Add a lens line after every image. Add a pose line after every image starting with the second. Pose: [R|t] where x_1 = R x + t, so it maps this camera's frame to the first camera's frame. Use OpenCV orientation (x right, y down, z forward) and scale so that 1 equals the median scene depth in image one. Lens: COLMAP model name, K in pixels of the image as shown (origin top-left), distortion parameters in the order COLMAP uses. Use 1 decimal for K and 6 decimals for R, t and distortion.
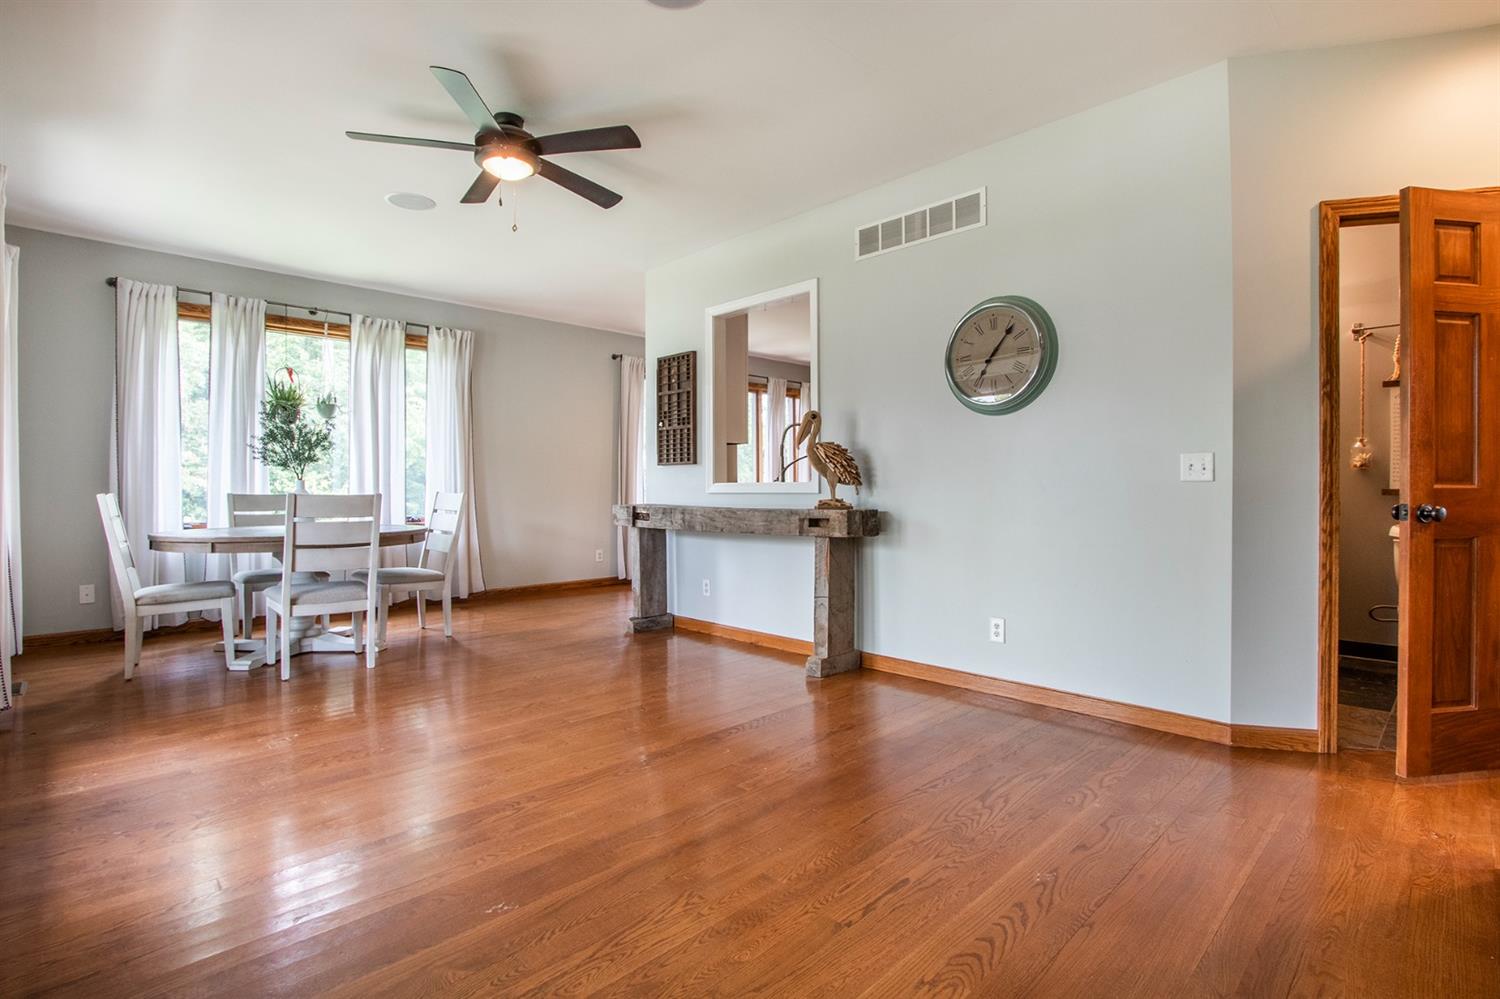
lens RADIAL K [[703.4, 0, 748.6], [0, 703.4, 493.2], [0, 0, 1]] dist [-0.019564, 0.003647]
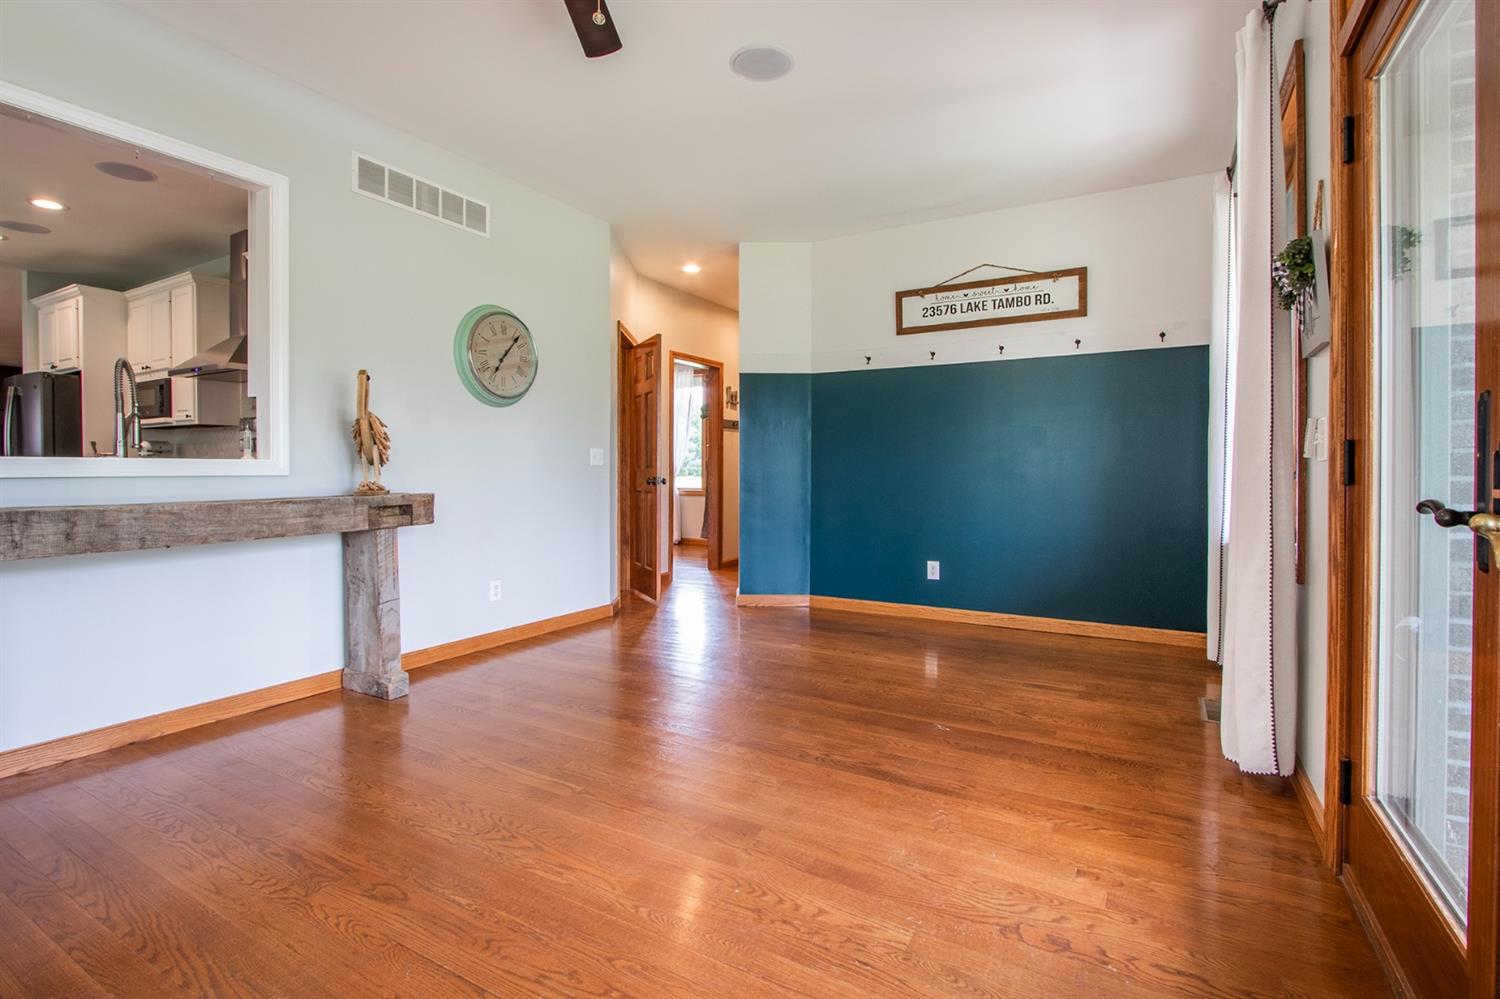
lens RADIAL K [[703.4, 0, 739.0], [0, 703.4, 478.3], [0, 0, 1]] dist [-0.019564, 0.003647]
pose [[-0.252999, -0.010457, 0.967410, -0.873504], [0.003819, 0.999923, 0.011807, -0.004172], [-0.967459, 0.006682, -0.252939, 0.898860]]
